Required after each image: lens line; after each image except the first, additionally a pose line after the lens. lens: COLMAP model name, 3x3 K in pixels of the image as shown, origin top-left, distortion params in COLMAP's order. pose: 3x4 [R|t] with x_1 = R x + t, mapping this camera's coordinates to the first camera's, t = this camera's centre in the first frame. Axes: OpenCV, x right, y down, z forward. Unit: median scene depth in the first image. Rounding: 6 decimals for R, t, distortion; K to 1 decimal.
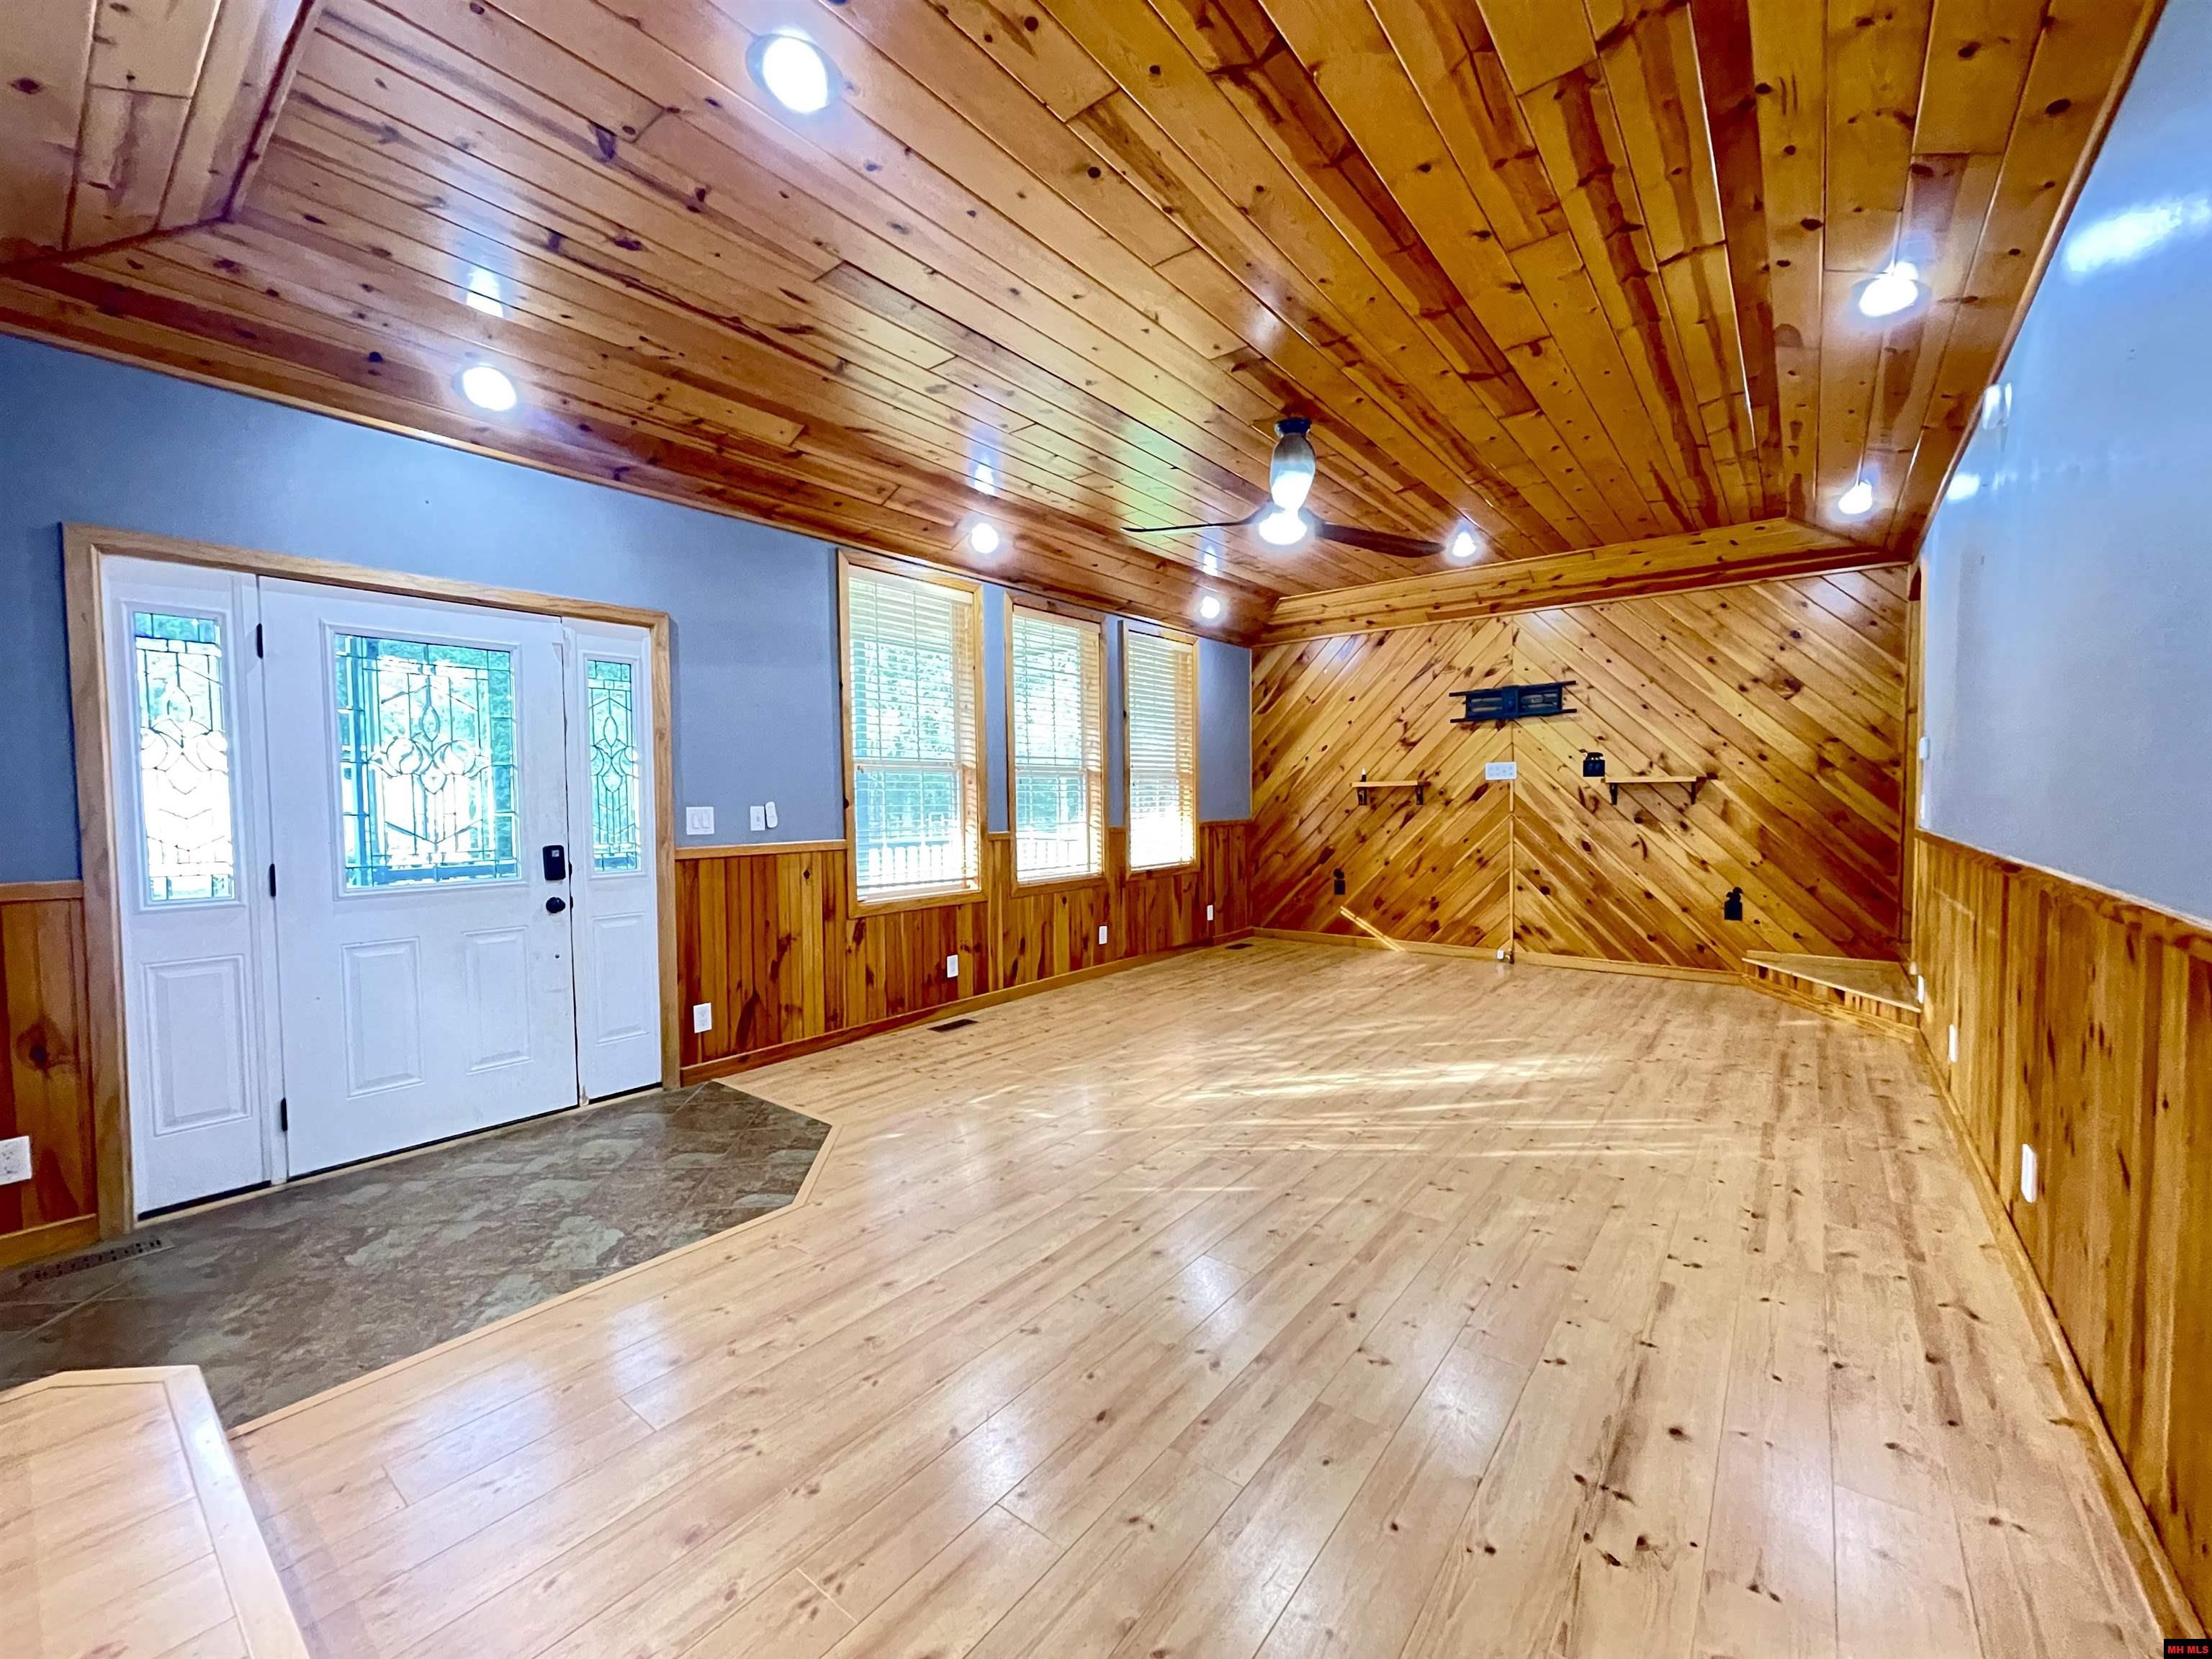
lens RADIAL K [[895.0, 0, 1097.0], [0, 895.0, 835.3], [0, 0, 1]] dist [-0.001127, -0.001555]
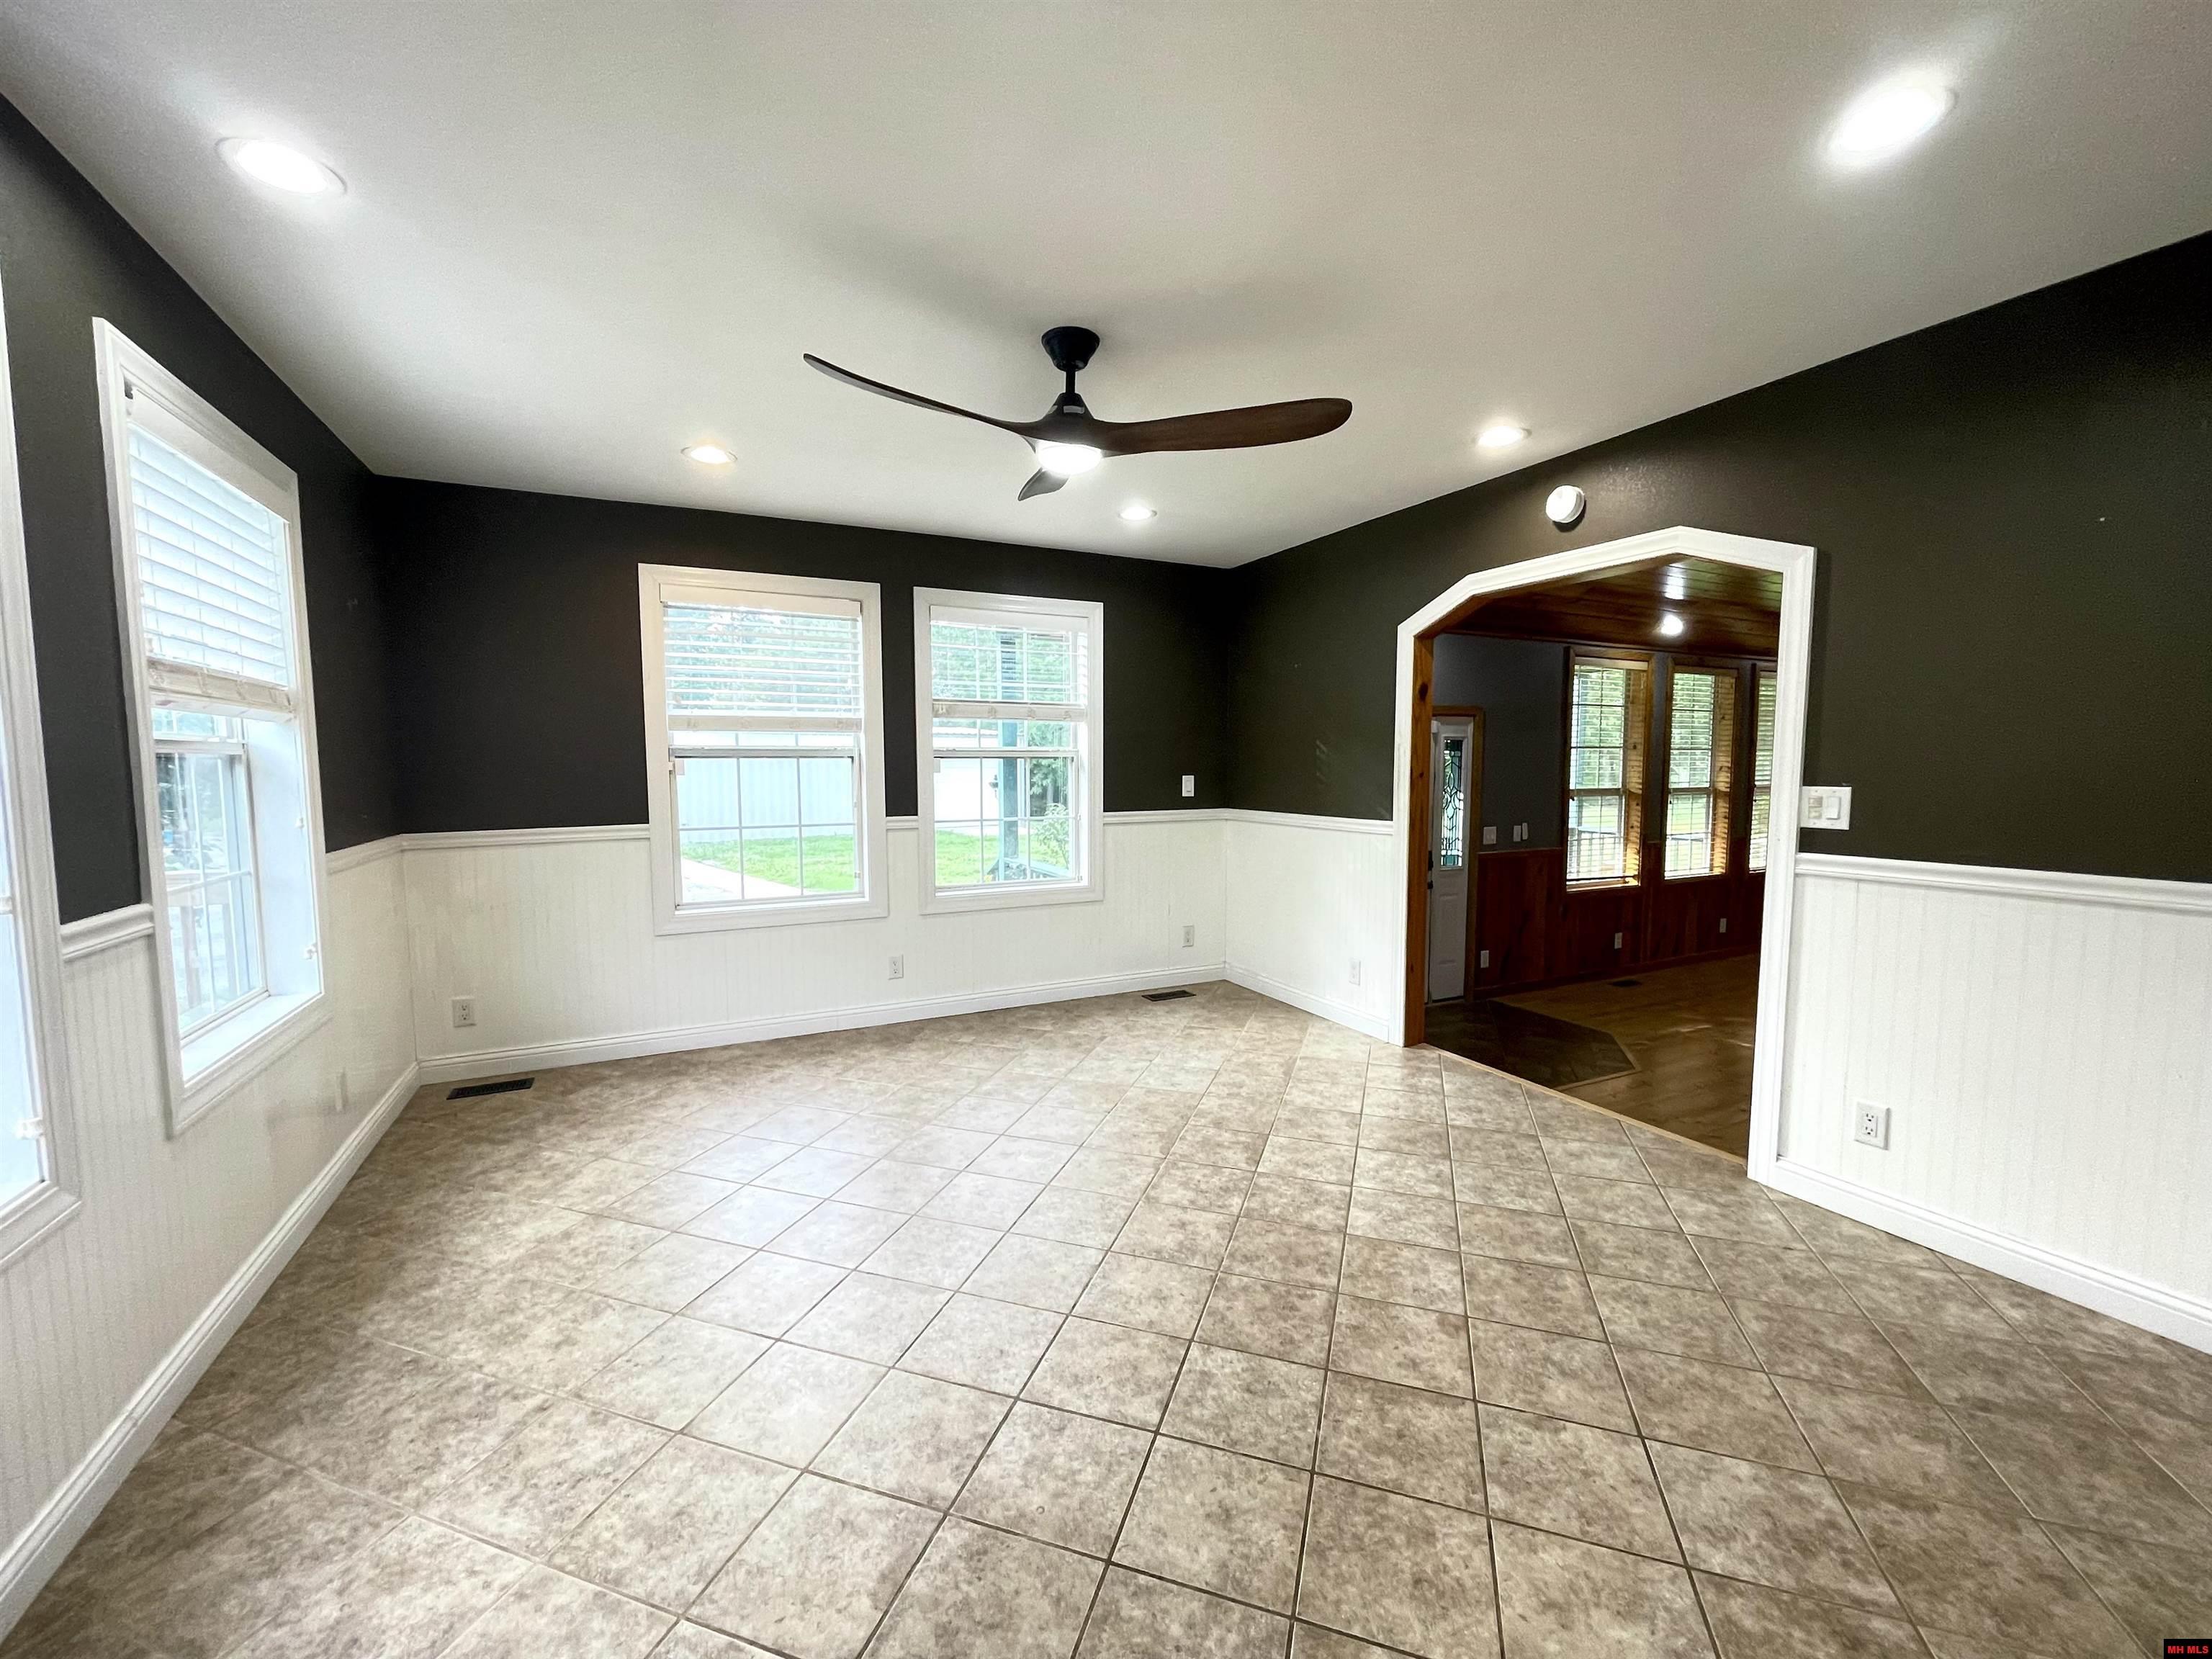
lens RADIAL K [[895.0, 0, 1096.2], [0, 895.0, 840.9], [0, 0, 1]] dist [-0.001127, -0.001555]
pose [[0.903656, 0.048889, -0.425459, -0.279800], [-0.027601, 0.998046, 0.056060, -0.053671], [0.427368, -0.038916, 0.903240, -0.512835]]
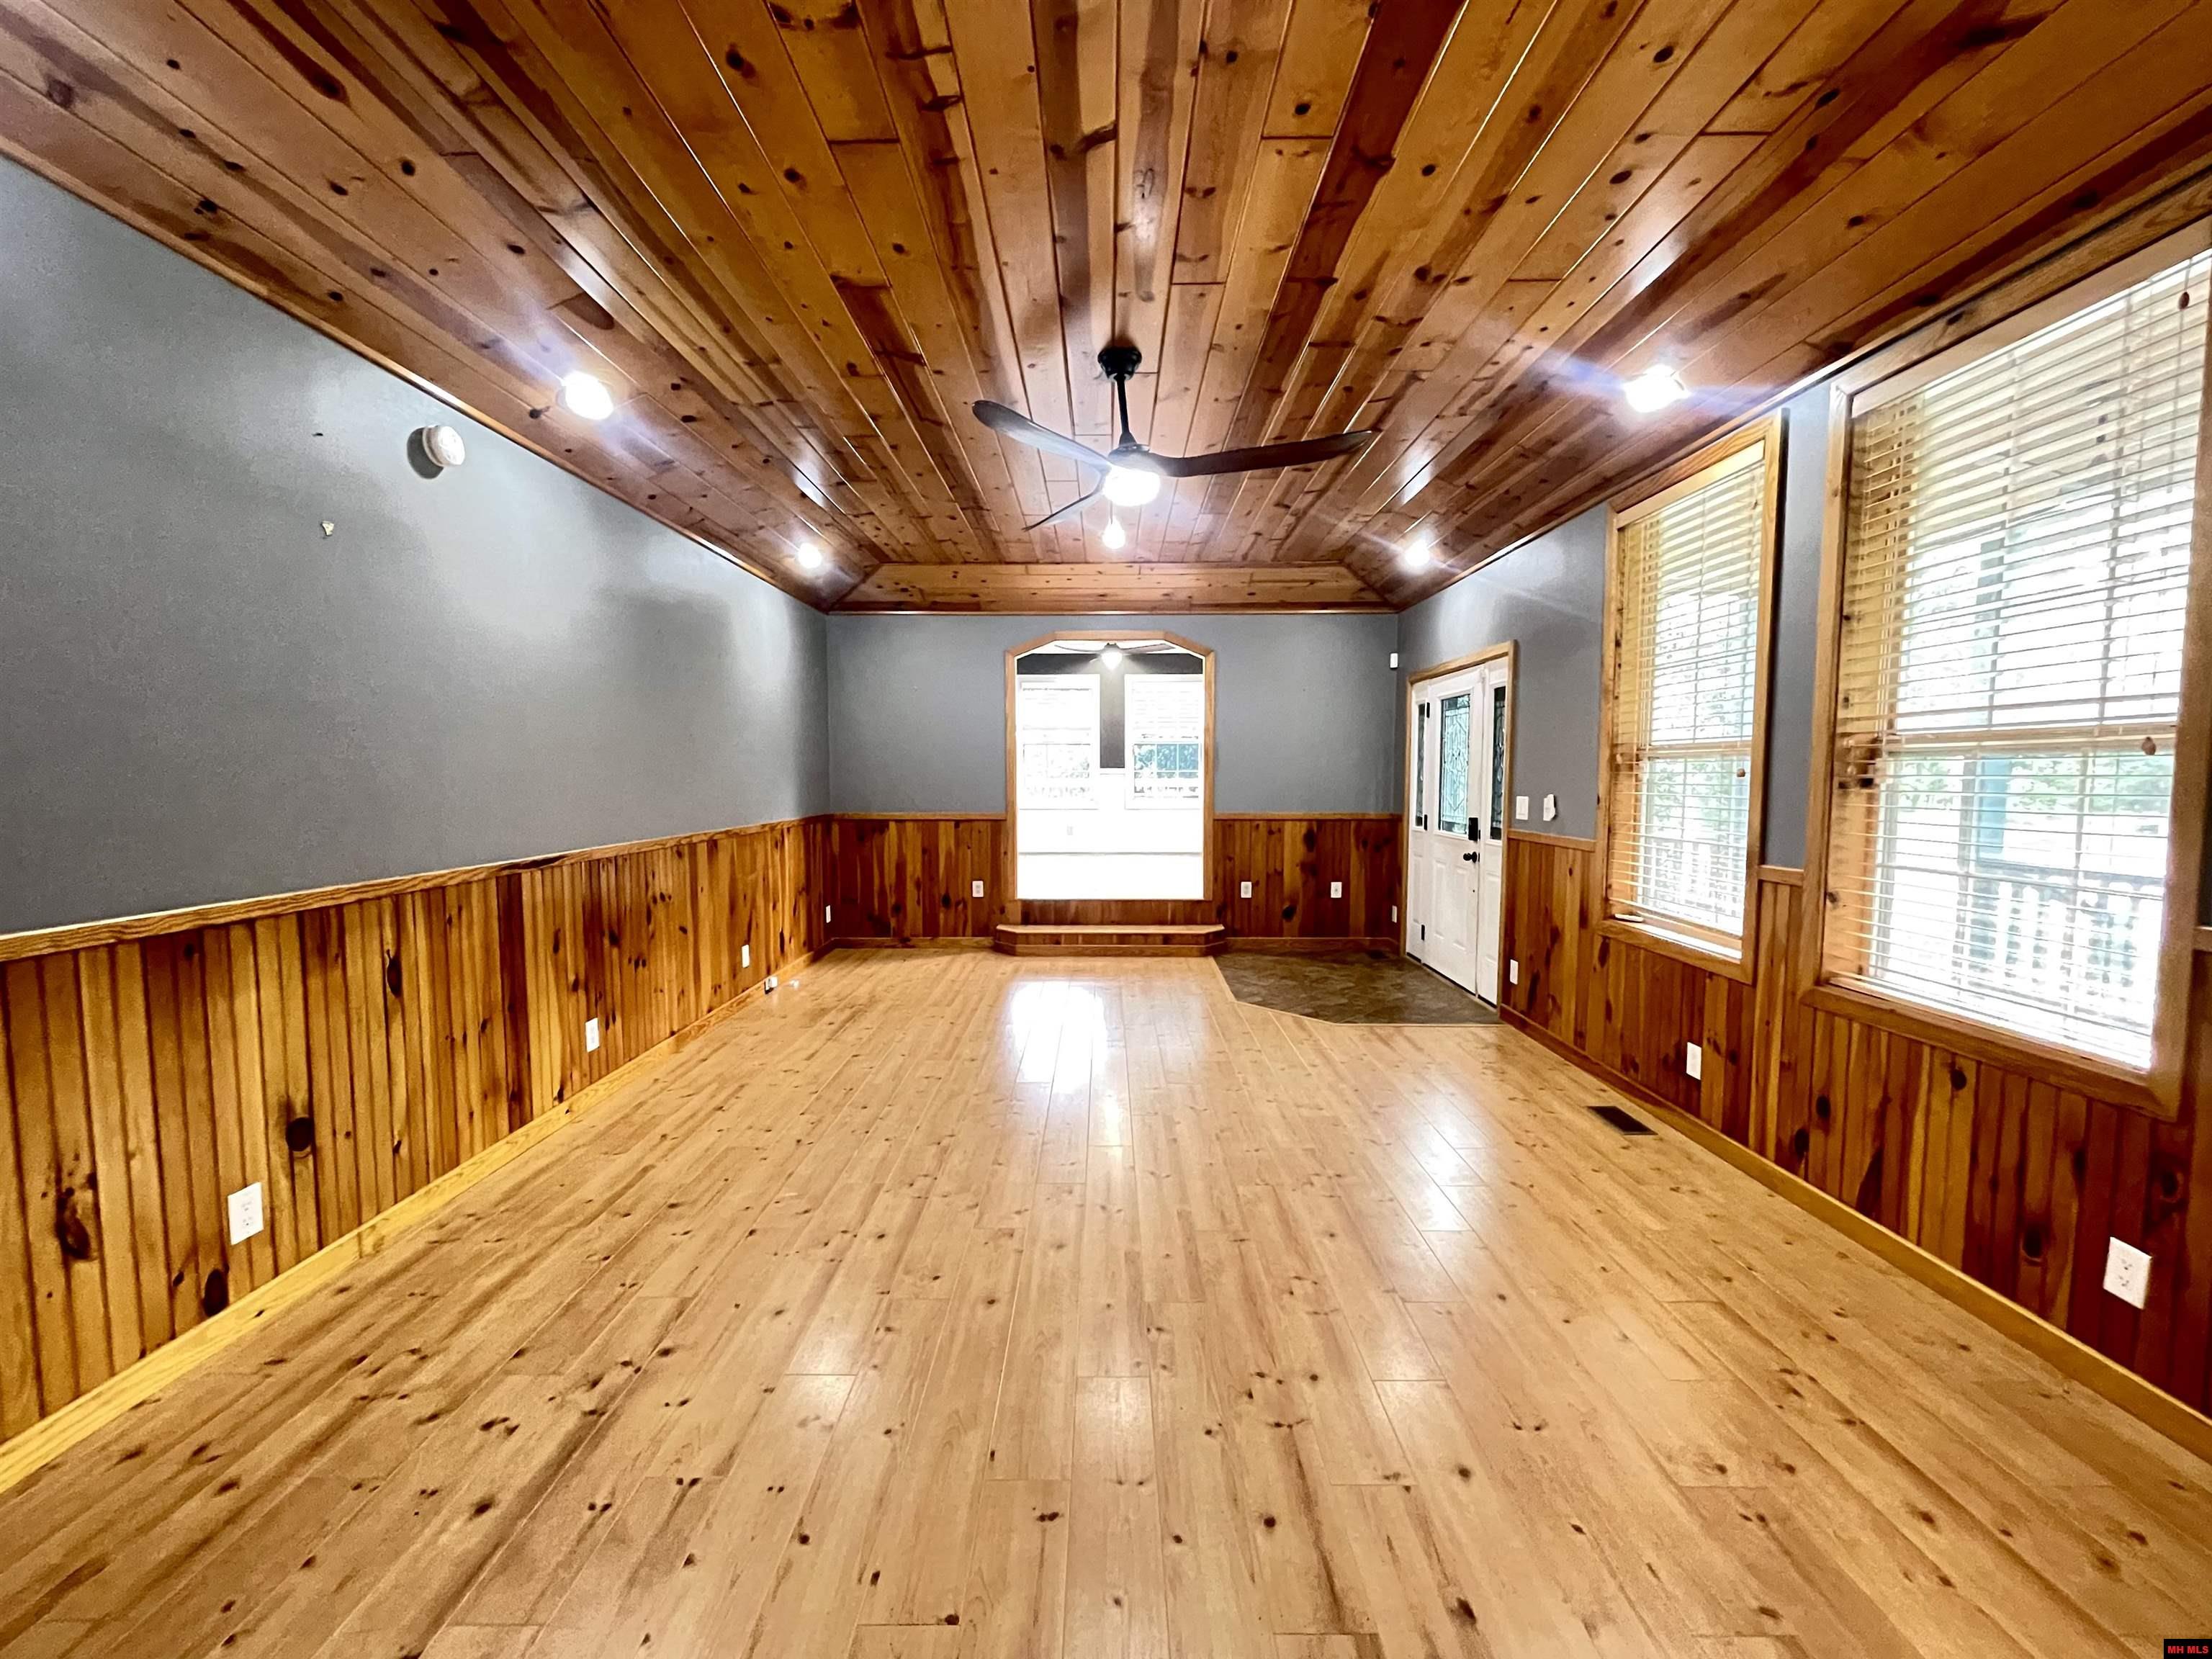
lens RADIAL K [[895.0, 0, 1108.2], [0, 895.0, 835.3], [0, 0, 1]] dist [-0.001127, -0.001555]
pose [[-0.781897, 0.056281, -0.620861, 0.509694], [-0.015825, 0.993804, 0.110018, -0.071979], [0.623206, 0.095848, -0.776162, 1.112482]]
